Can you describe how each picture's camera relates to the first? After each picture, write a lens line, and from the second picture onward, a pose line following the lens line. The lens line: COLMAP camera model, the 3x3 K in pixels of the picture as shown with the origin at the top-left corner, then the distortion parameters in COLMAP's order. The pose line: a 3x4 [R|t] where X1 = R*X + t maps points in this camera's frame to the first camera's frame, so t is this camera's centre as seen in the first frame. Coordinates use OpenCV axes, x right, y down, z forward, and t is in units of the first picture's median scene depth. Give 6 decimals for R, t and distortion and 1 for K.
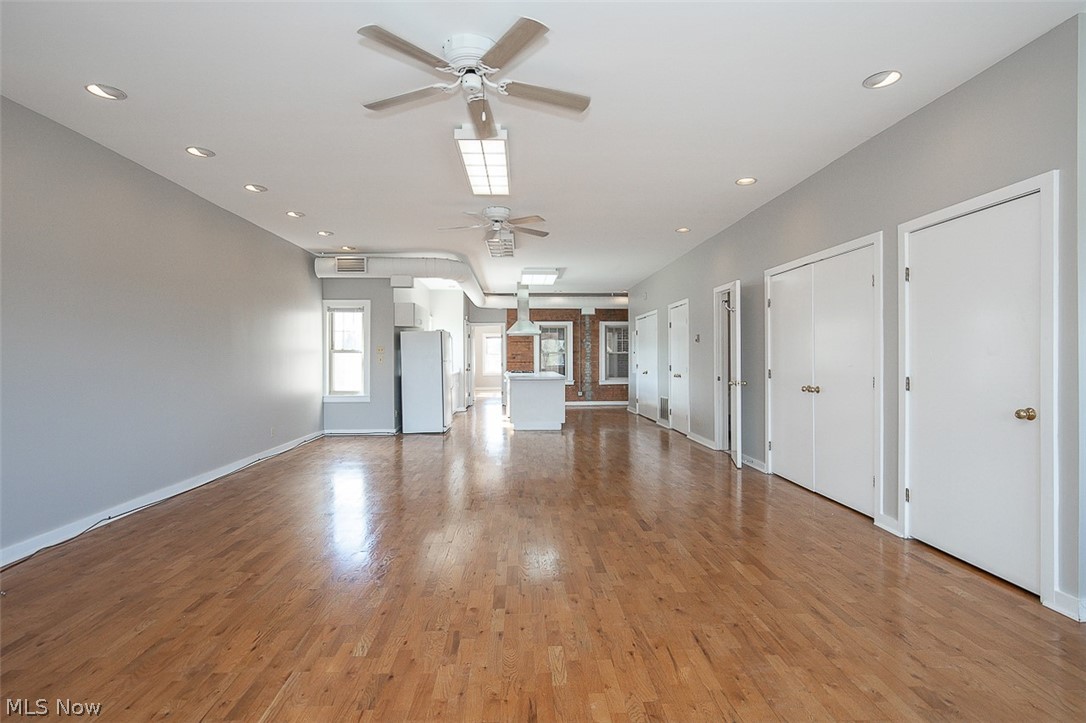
lens RADIAL K [[527.2, 0, 544.3], [0, 527.2, 359.6], [0, 0, 1]] dist [0.001376, 0.000052]
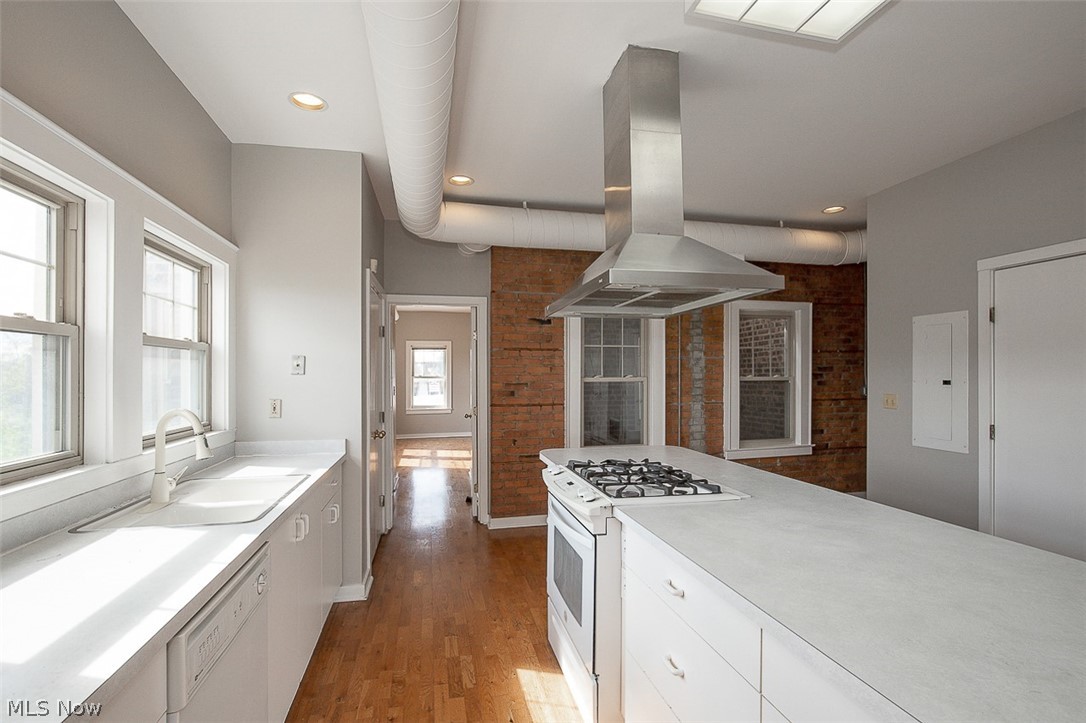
lens RADIAL K [[499.2, 0, 539.2], [0, 499.2, 372.1], [0, 0, 1]] dist [-0.004322, 0.000127]
pose [[0.984572, -0.001333, 0.174976, -0.097490], [0.004014, 0.999880, -0.014970, -0.012838], [-0.174935, 0.015441, 0.984459, 0.660823]]
